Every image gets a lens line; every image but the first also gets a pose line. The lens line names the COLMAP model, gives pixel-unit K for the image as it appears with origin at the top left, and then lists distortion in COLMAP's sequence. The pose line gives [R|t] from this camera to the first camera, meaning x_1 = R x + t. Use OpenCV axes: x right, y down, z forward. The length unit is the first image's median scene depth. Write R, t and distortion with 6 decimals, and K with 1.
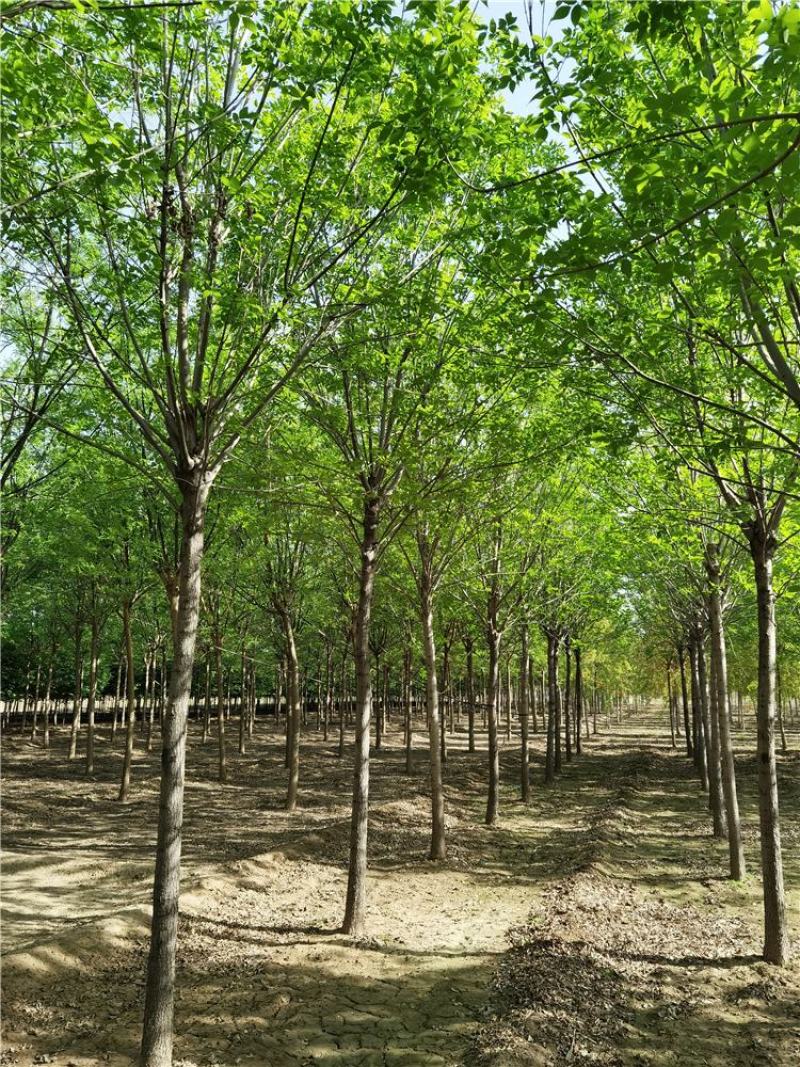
lens RADIAL K [[807.3, 0, 404.8], [0, 807.3, 532.7], [0, 0, 1]] dist [0.032407, -0.050673]
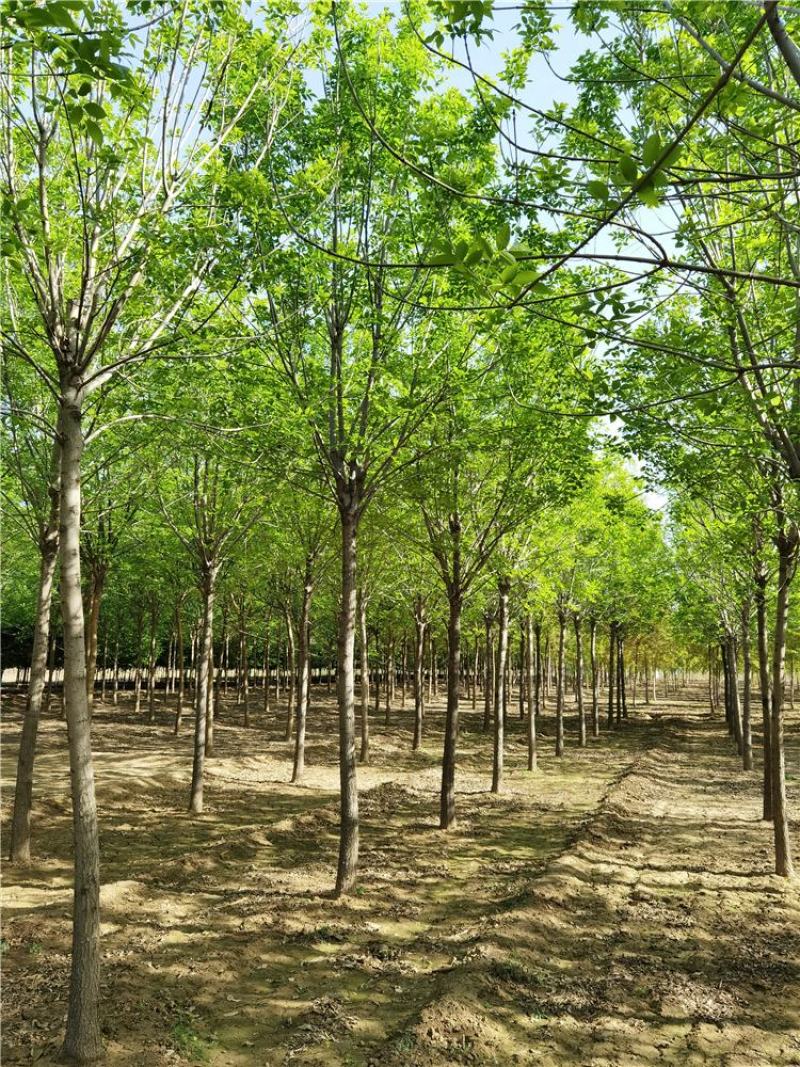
lens RADIAL K [[807.3, 0, 404.8], [0, 807.3, 532.7], [0, 0, 1]] dist [0.032407, -0.050673]
pose [[0.998729, -0.003945, -0.050257, 0.159142], [0.005547, 0.999479, 0.031789, -0.092867], [0.050106, -0.032028, 0.998230, -0.492752]]
